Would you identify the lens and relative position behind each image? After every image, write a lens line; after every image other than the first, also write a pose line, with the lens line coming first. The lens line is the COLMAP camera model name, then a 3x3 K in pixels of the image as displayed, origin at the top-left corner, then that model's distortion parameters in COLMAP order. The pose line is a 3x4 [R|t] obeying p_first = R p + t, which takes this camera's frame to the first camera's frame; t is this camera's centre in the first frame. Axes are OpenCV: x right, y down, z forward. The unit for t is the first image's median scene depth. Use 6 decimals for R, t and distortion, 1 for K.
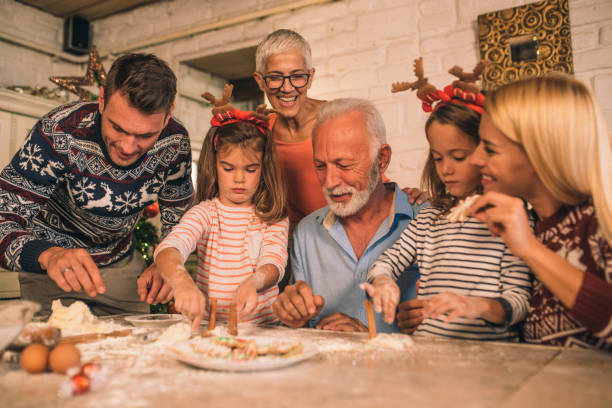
lens RADIAL K [[585.5, 0, 306.0], [0, 585.5, 204.0], [0, 0, 1]] dist [-0.053829, 0.055755]
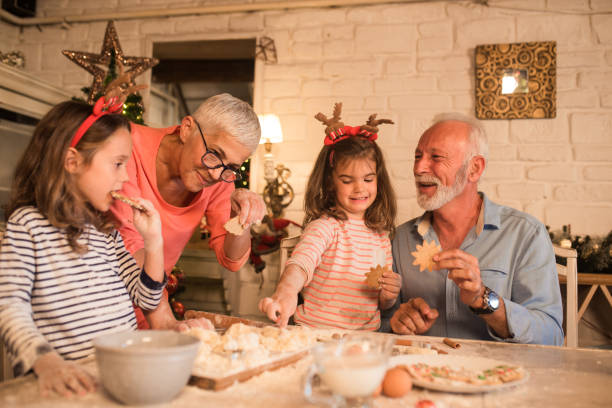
lens RADIAL K [[585.5, 0, 306.0], [0, 585.5, 204.0], [0, 0, 1]] dist [-0.053829, 0.055755]
pose [[0.956402, 0.058205, 0.286196, -0.319336], [-0.066374, 0.997616, 0.018916, -0.022064], [-0.284412, -0.037088, 0.957984, 0.018147]]
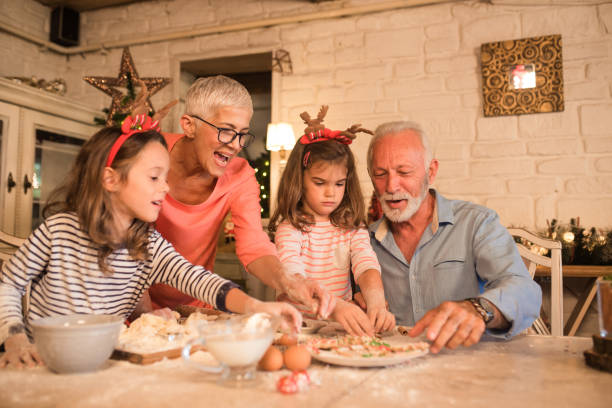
lens RADIAL K [[585.5, 0, 306.0], [0, 585.5, 204.0], [0, 0, 1]] dist [-0.053829, 0.055755]
pose [[0.986841, 0.025118, 0.159729, -0.213112], [-0.027840, 0.999502, 0.014826, -0.022697], [-0.159277, -0.019078, 0.987050, -0.062096]]
